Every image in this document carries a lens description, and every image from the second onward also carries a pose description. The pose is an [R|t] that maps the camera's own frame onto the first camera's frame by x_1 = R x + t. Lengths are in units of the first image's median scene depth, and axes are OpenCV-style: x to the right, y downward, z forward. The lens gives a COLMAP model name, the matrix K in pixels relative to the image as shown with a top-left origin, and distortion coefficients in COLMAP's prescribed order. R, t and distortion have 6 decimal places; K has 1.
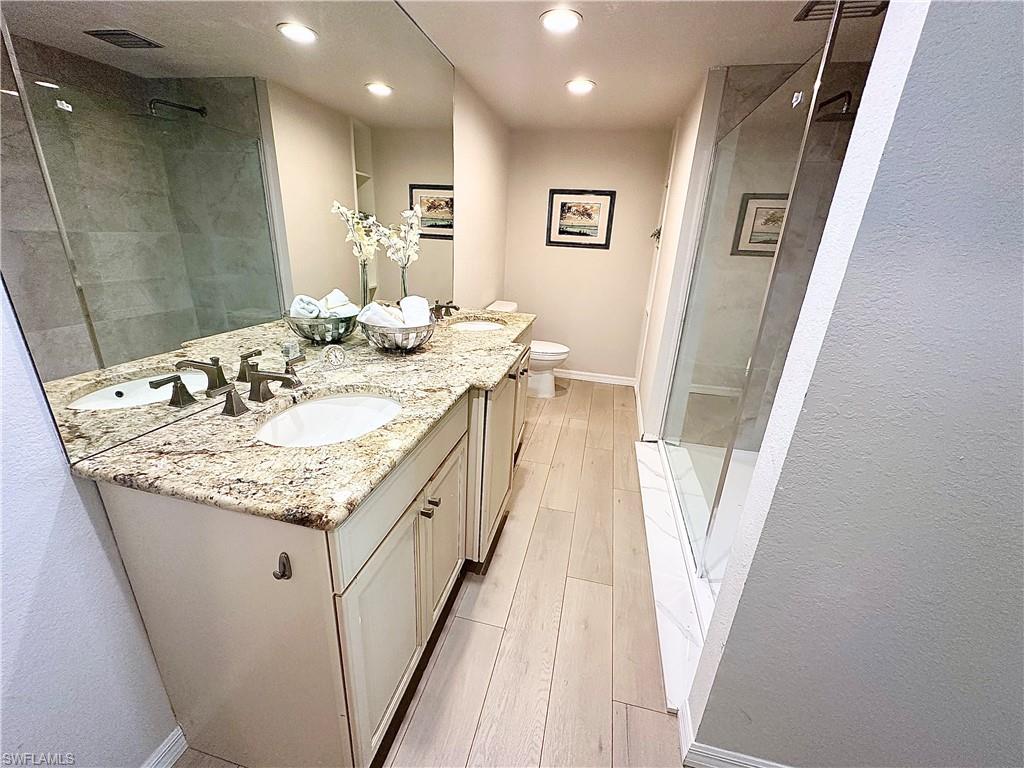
lens RADIAL K [[404.5, 0, 516.8], [0, 404.5, 387.1], [0, 0, 1]] dist [-0.004402, 0.000421]
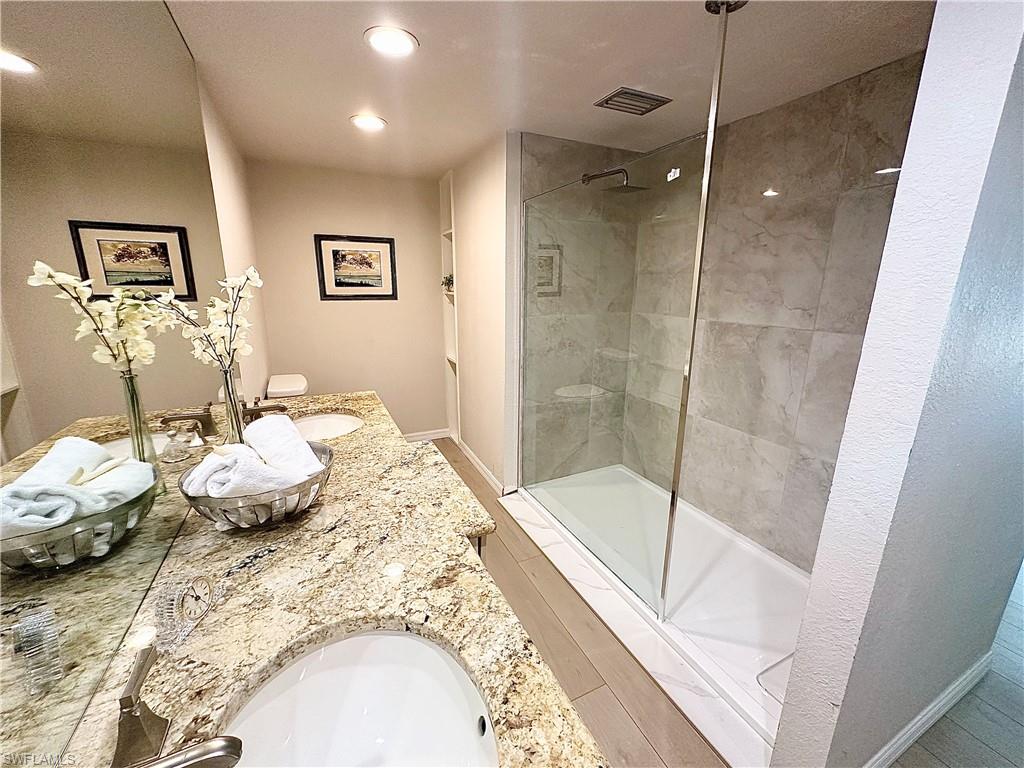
lens RADIAL K [[404.5, 0, 518.9], [0, 404.5, 388.1], [0, 0, 1]] dist [-0.004402, 0.000421]
pose [[0.787206, -0.193438, 0.585566, -0.151921], [0.243447, 0.969890, -0.006882, -0.085510], [-0.566604, 0.147972, 0.810595, 0.153105]]
